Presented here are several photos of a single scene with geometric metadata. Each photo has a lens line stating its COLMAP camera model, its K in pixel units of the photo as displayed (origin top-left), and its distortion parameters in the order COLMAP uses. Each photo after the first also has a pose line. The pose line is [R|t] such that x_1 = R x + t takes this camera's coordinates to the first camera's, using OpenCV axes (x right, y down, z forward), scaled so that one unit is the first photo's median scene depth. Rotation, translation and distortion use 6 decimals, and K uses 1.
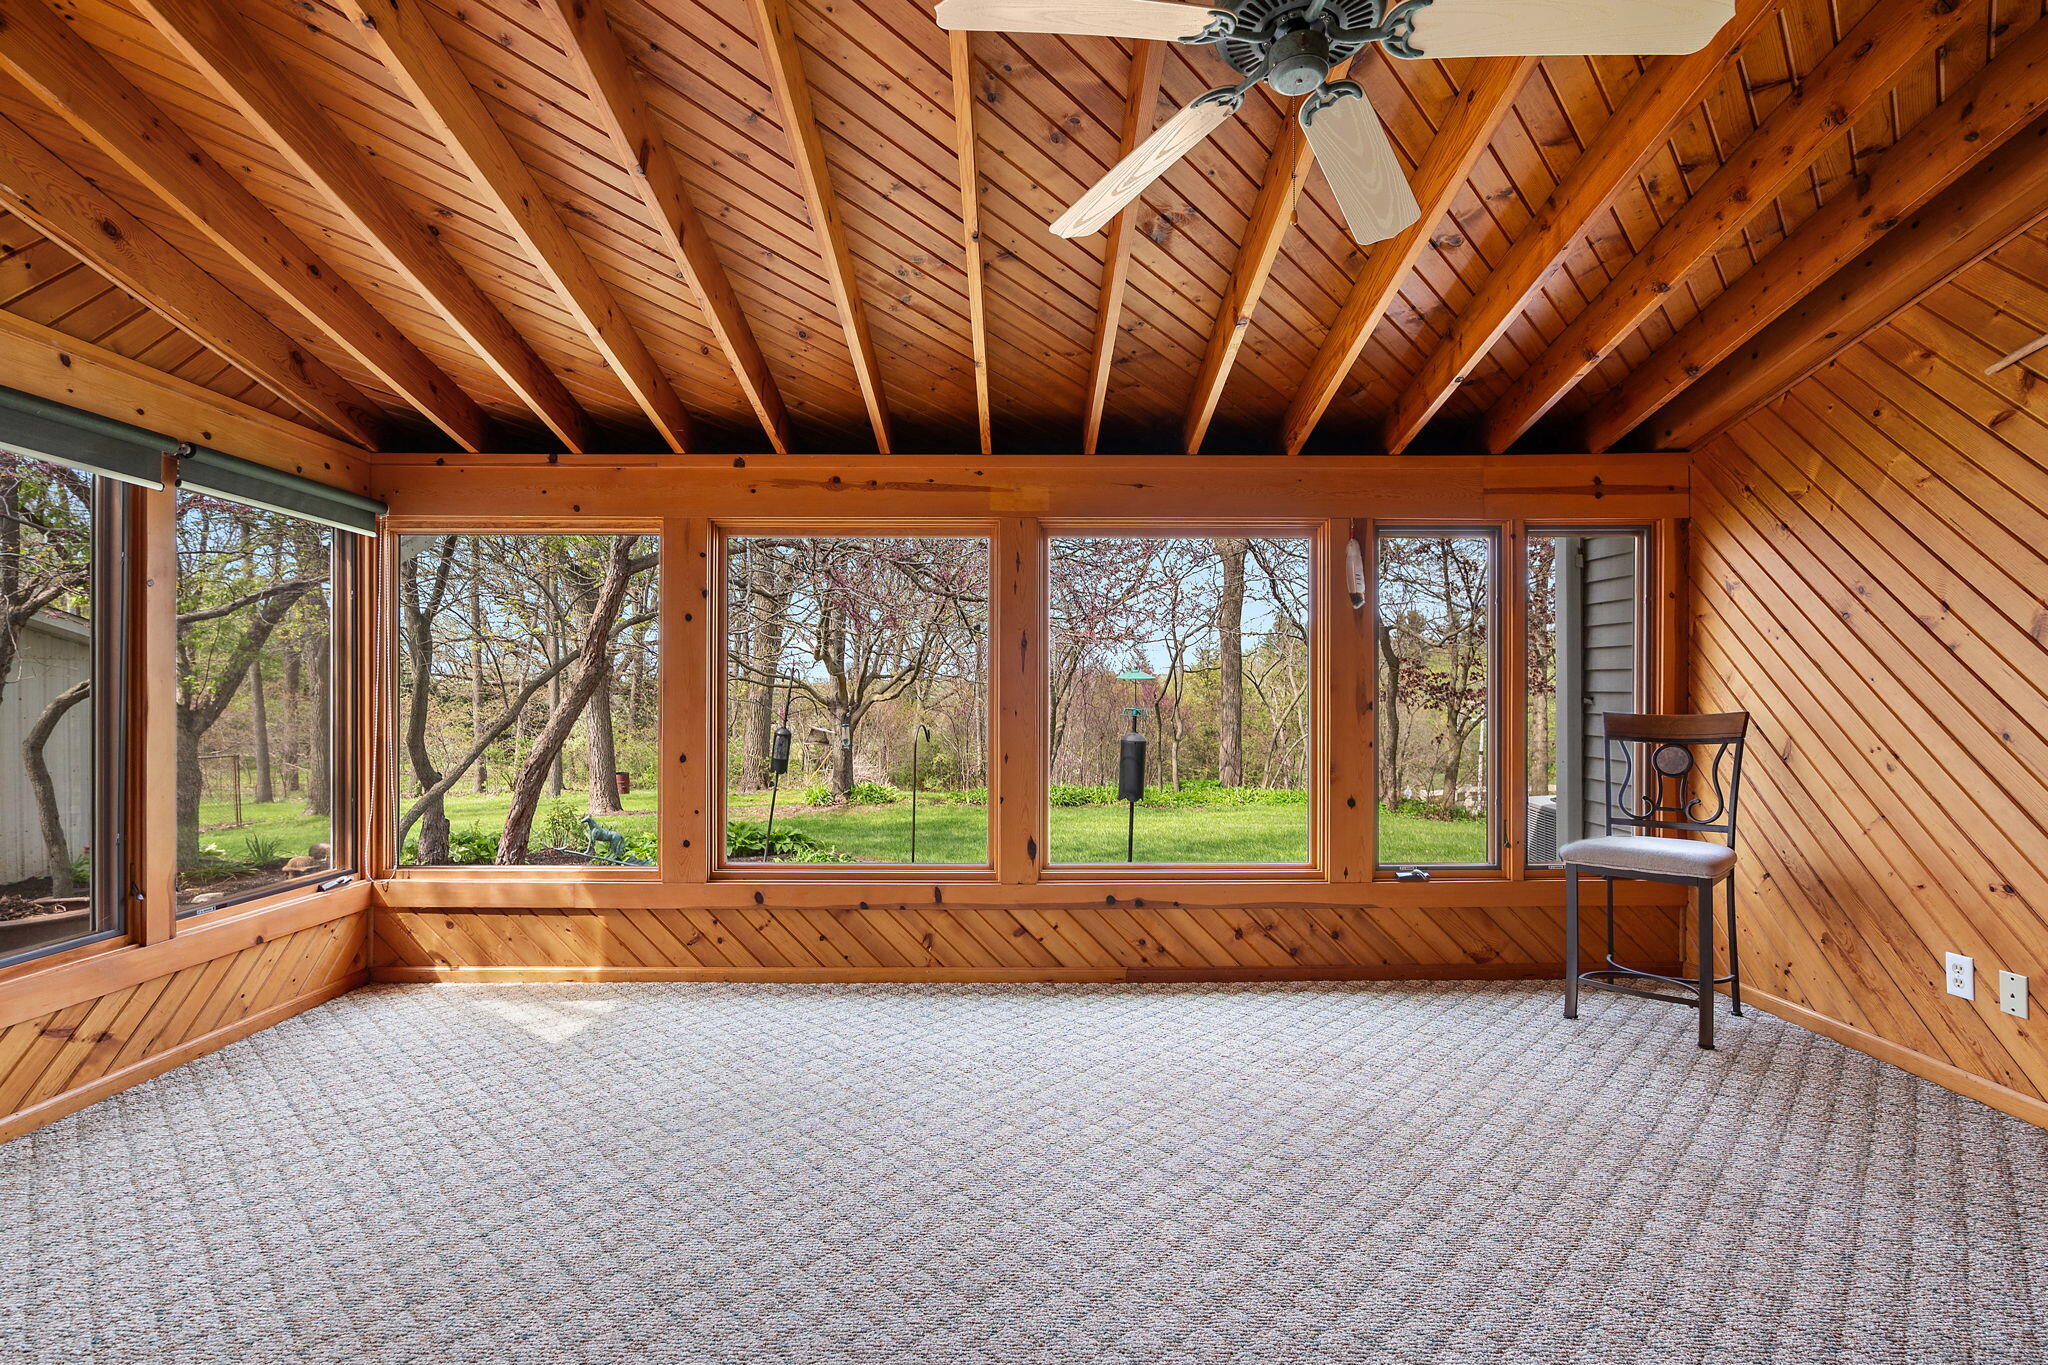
lens RADIAL K [[915.4, 0, 1017.1], [0, 915.4, 694.5], [0, 0, 1]] dist [-0.016256, 0.001694]
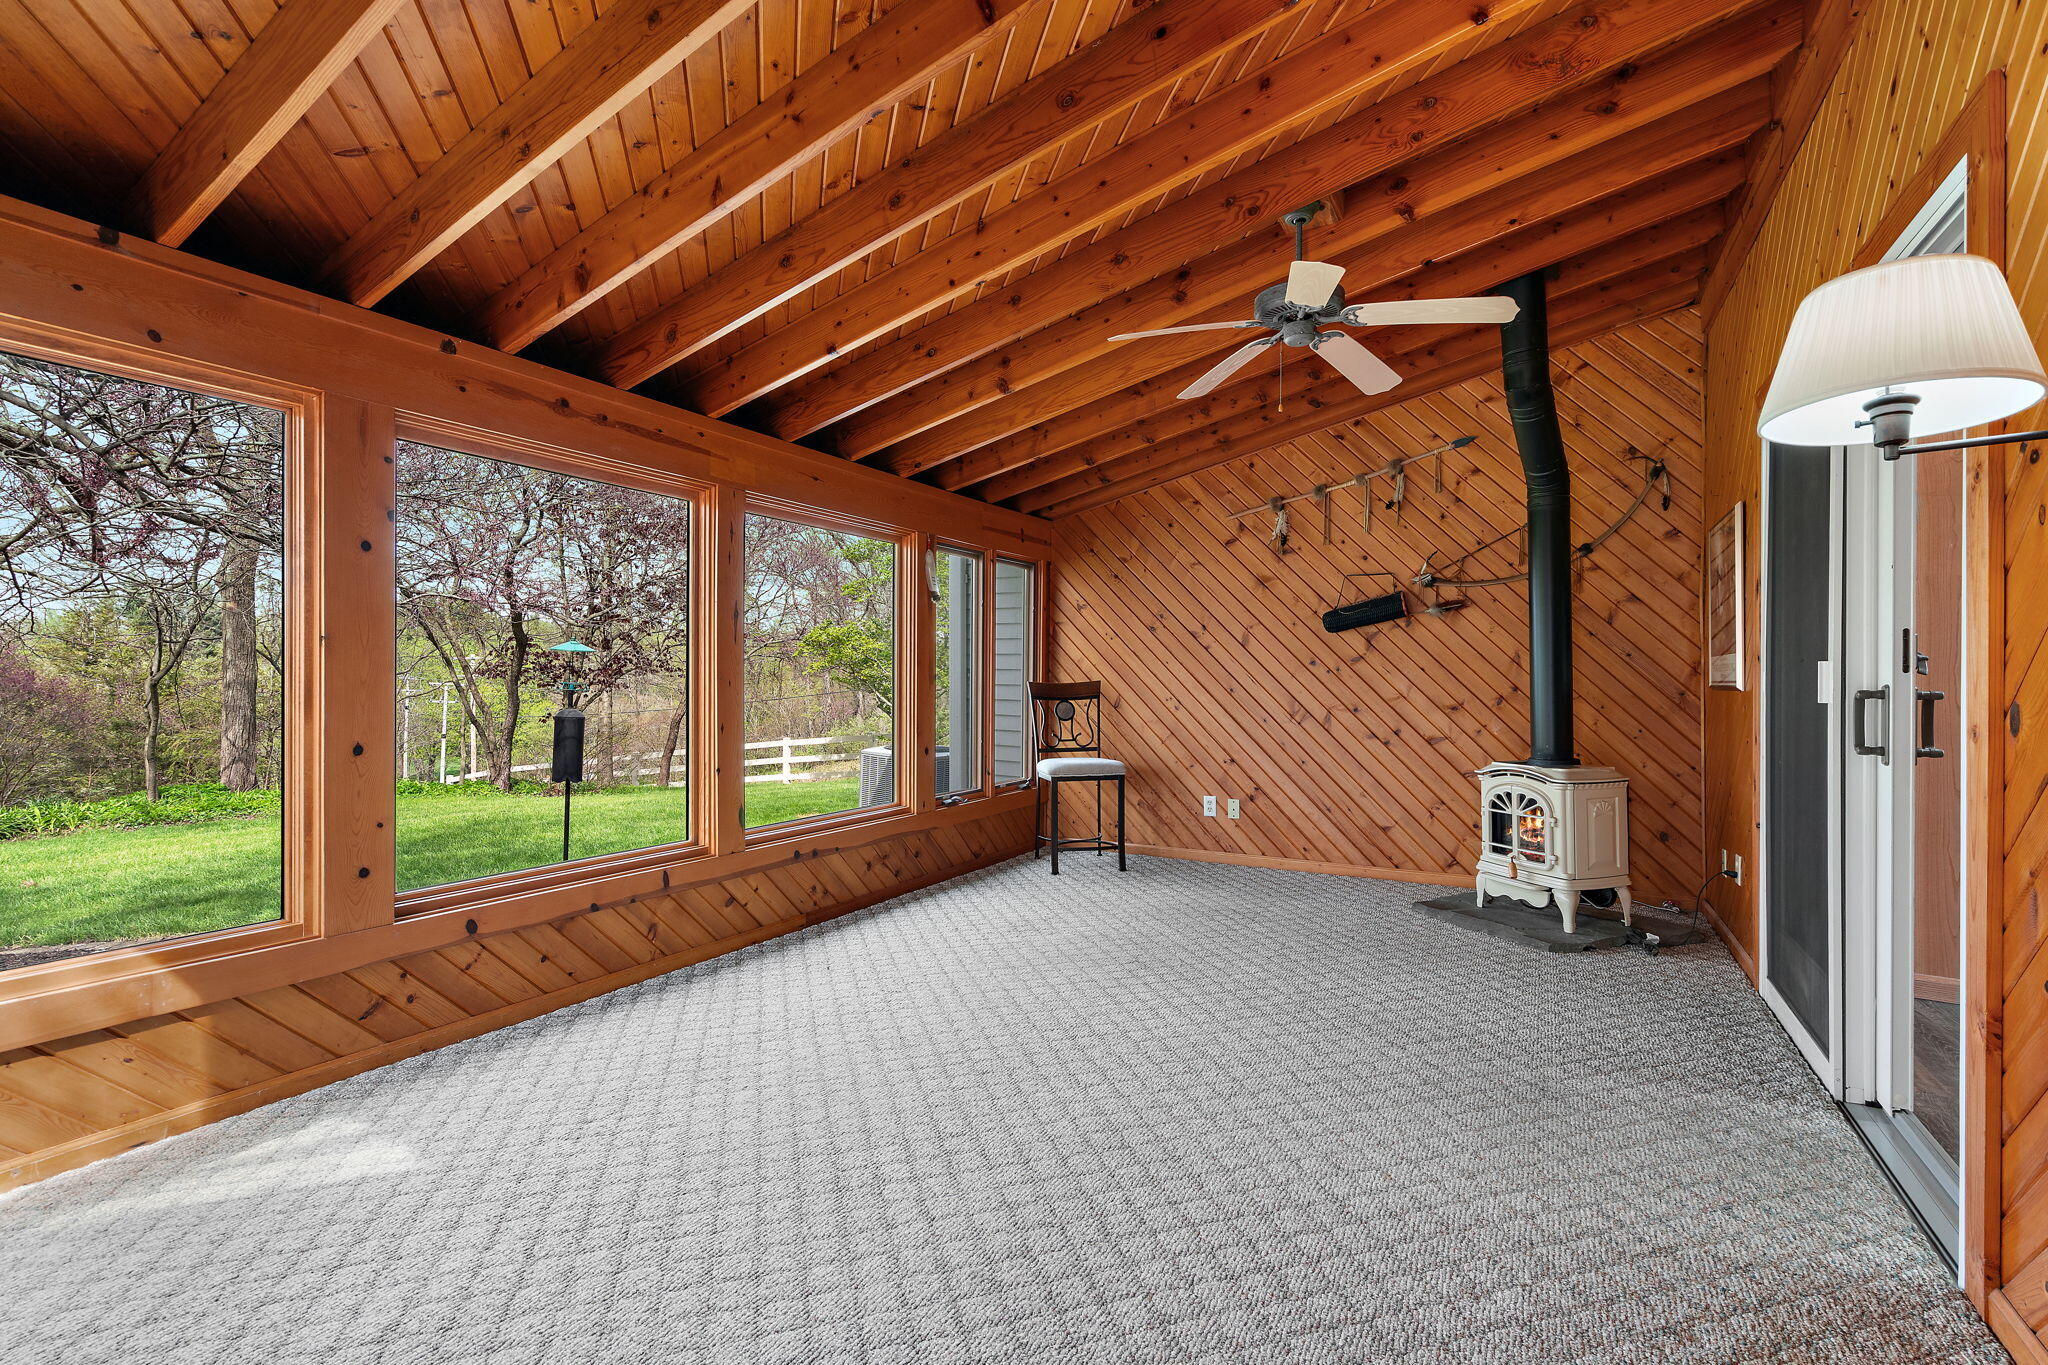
lens RADIAL K [[915.4, 0, 1013.1], [0, 915.4, 677.4], [0, 0, 1]] dist [-0.016256, 0.001694]
pose [[0.507091, 0.002814, 0.861888, -0.706506], [-0.005403, 0.999985, -0.000086, 0.012810], [-0.861875, -0.004613, 0.507099, 0.228393]]
